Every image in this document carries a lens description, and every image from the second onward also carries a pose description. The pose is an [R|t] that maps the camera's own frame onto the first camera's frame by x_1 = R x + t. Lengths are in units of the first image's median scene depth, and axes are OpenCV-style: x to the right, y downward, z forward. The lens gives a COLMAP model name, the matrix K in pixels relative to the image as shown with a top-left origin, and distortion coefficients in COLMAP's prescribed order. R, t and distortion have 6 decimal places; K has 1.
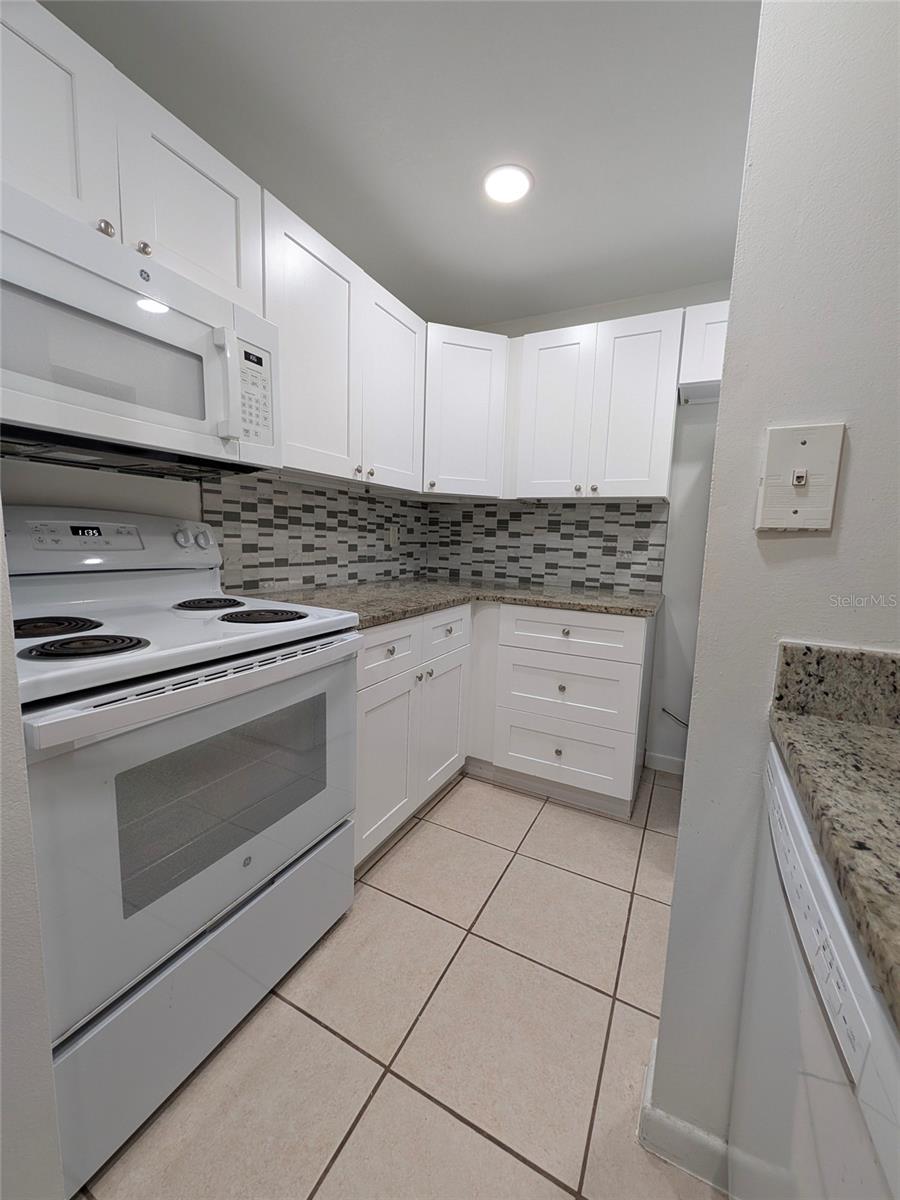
lens RADIAL K [[468.9, 0, 452.4], [0, 468.9, 596.0], [0, 0, 1]] dist [0.000433, 0.000089]
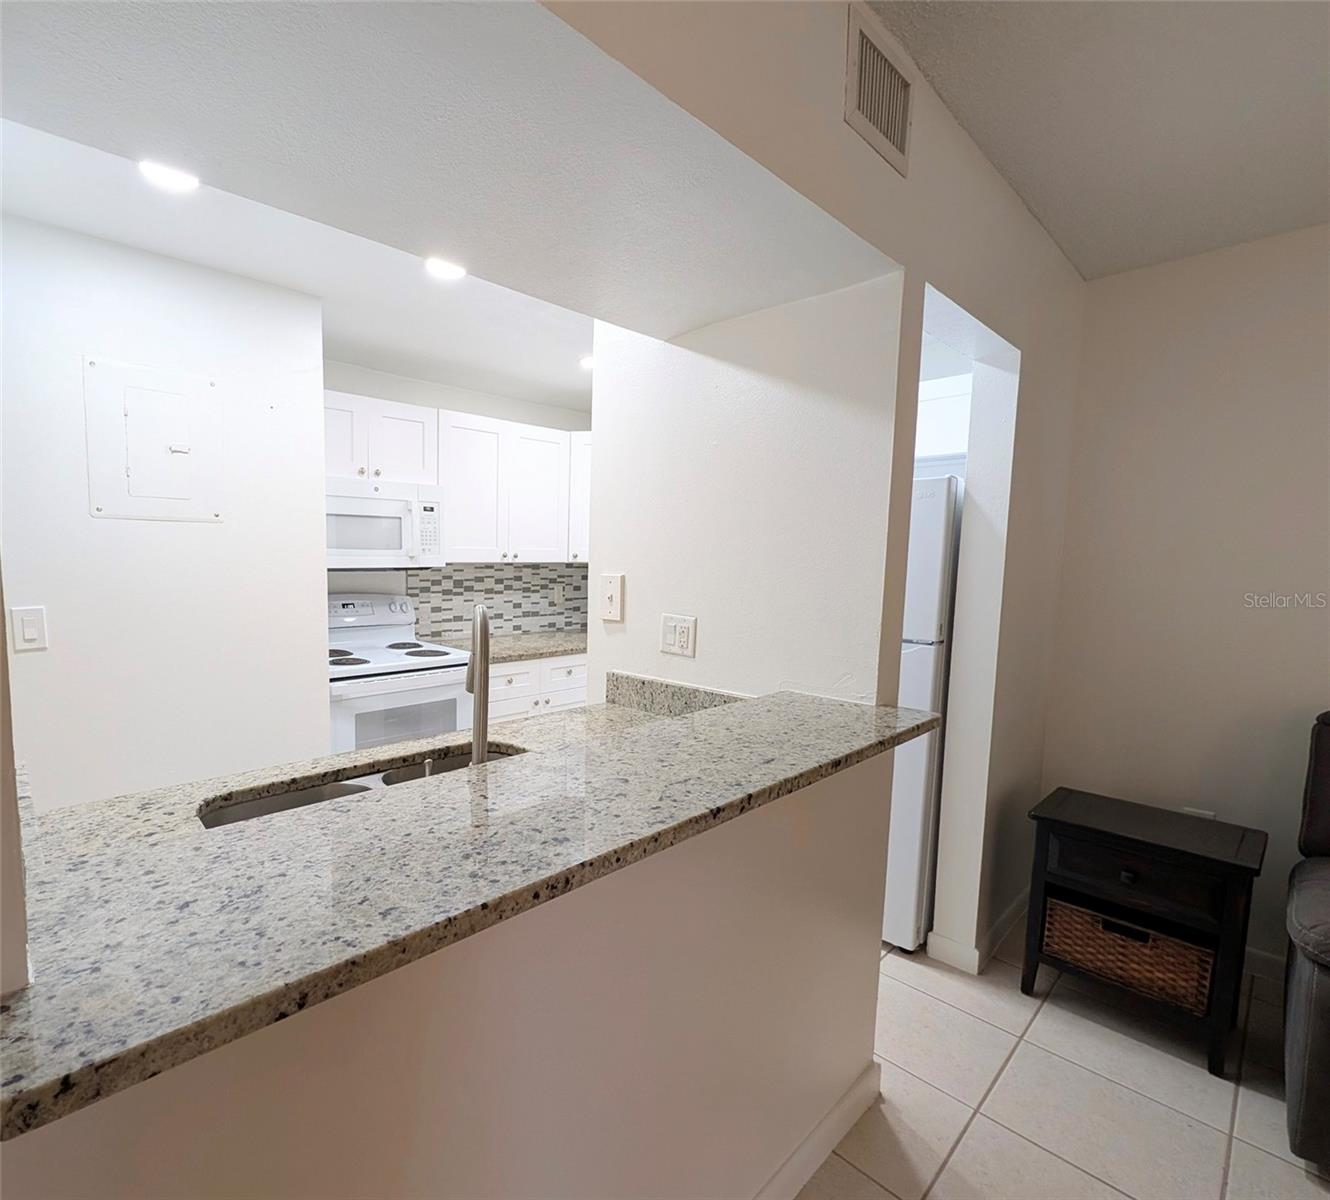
lens RADIAL K [[642.7, 0, 500.7], [0, 642.7, 612.6], [0, 0, 1]] dist [-0.006034, -0.000945]
pose [[0.913582, 0.011020, -0.406506, 0.453733], [-0.030425, 0.998683, -0.041304, -0.010816], [0.405516, 0.050102, 0.912714, -0.605842]]
